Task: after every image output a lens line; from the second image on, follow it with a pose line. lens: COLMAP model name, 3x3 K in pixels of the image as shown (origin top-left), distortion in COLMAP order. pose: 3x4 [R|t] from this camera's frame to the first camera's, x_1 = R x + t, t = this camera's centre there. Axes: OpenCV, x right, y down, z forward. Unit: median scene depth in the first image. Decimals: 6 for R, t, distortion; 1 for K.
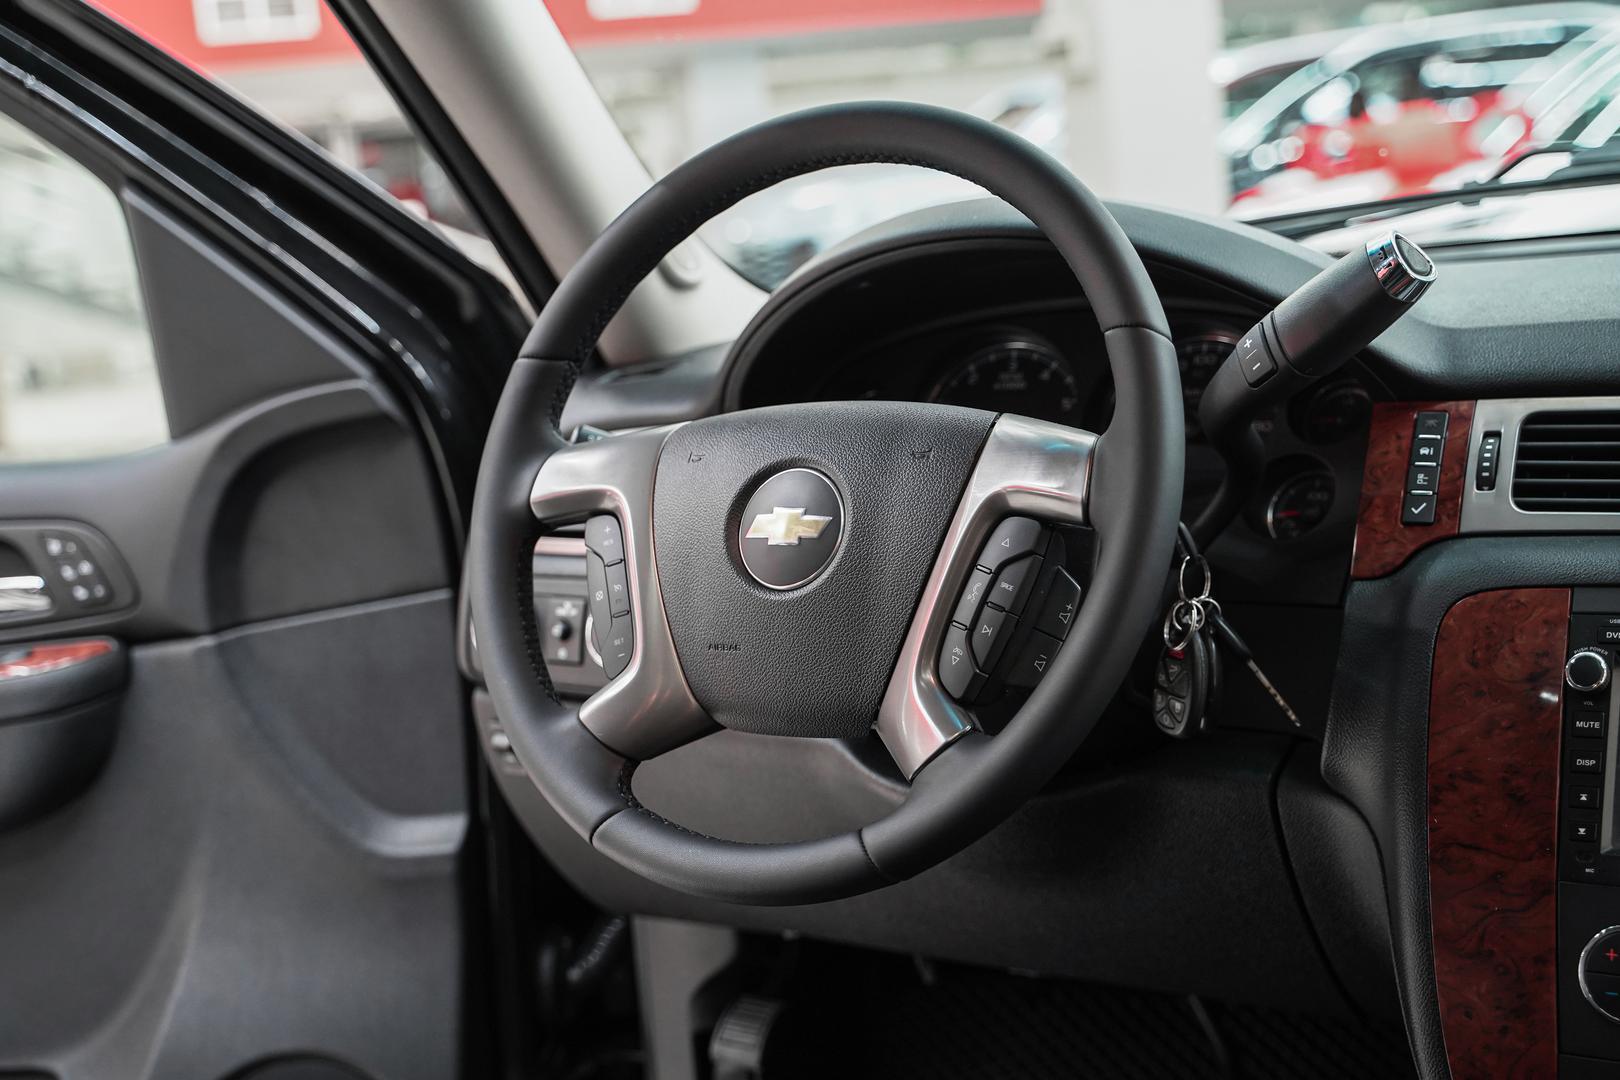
lens RADIAL K [[2211.1, 0, 800.2], [0, 2211.1, 522.6], [0, 0, 1]] dist [0.005134, 0.000000]
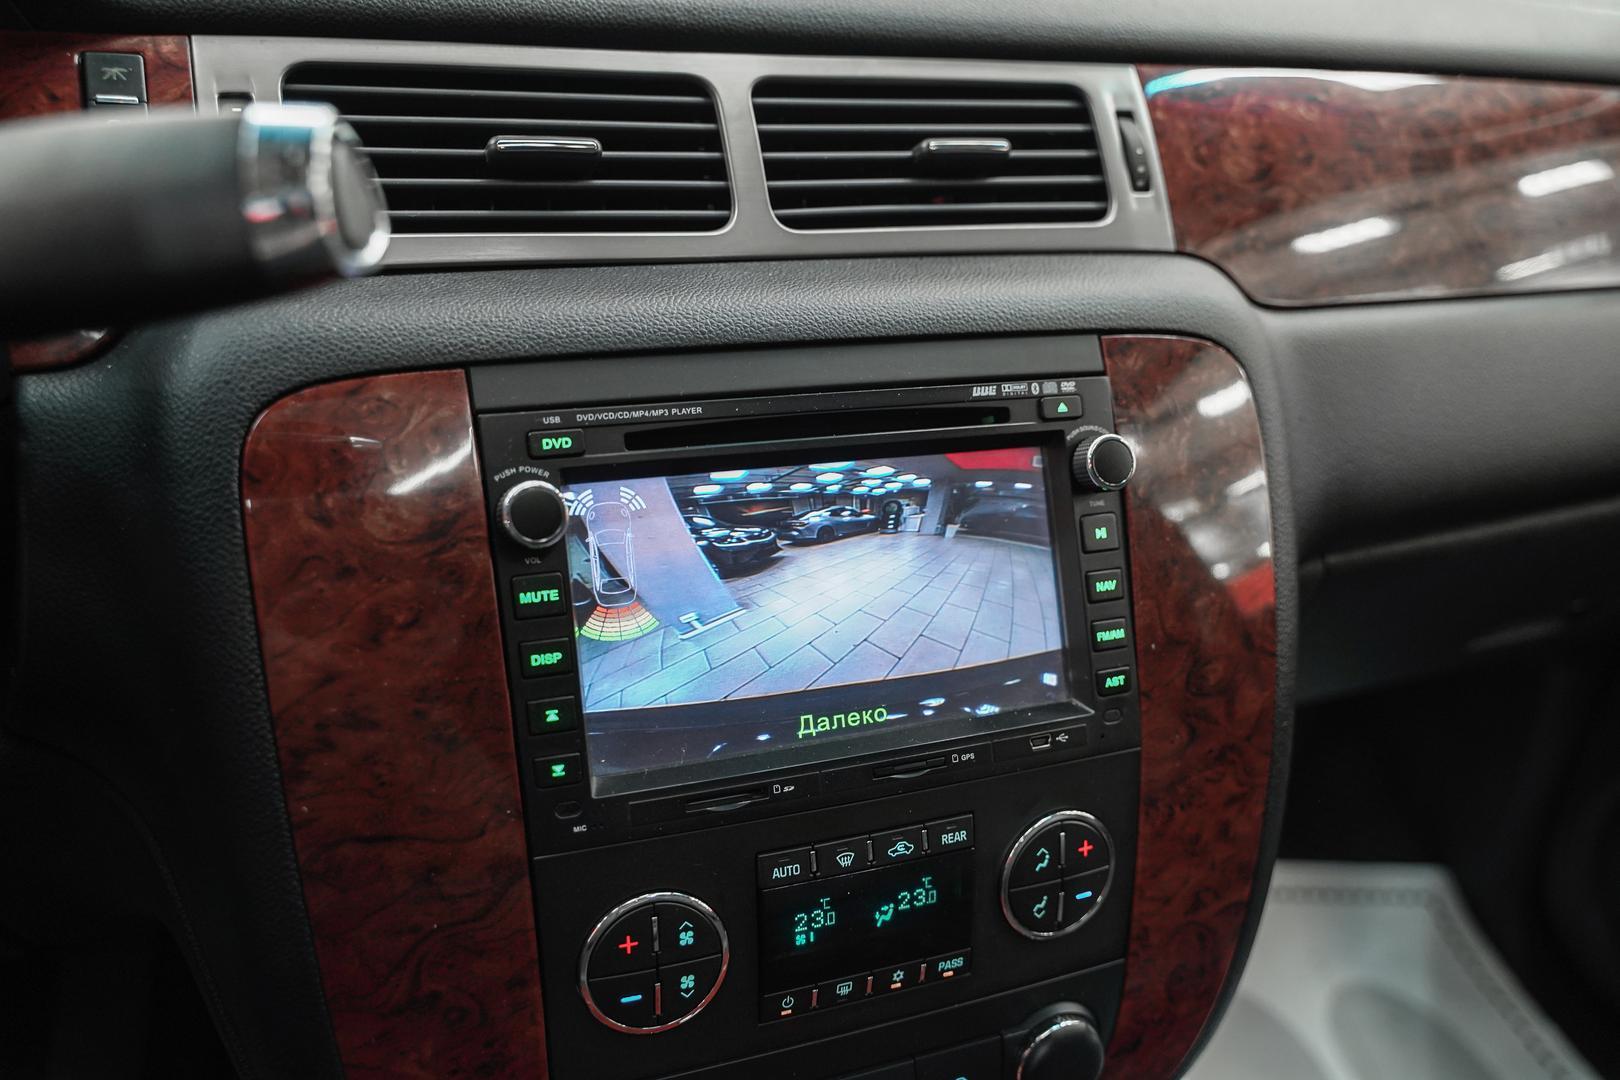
lens RADIAL K [[1338.0, 0, 808.0], [0, 1338.0, 536.9], [0, 0, 1]] dist [-0.009766, -0.000042]
pose [[0.593943, -0.208669, 0.776974, 0.109058], [0.010327, 0.967674, 0.251991, -0.015533], [-0.804441, -0.141645, 0.576899, 0.679839]]
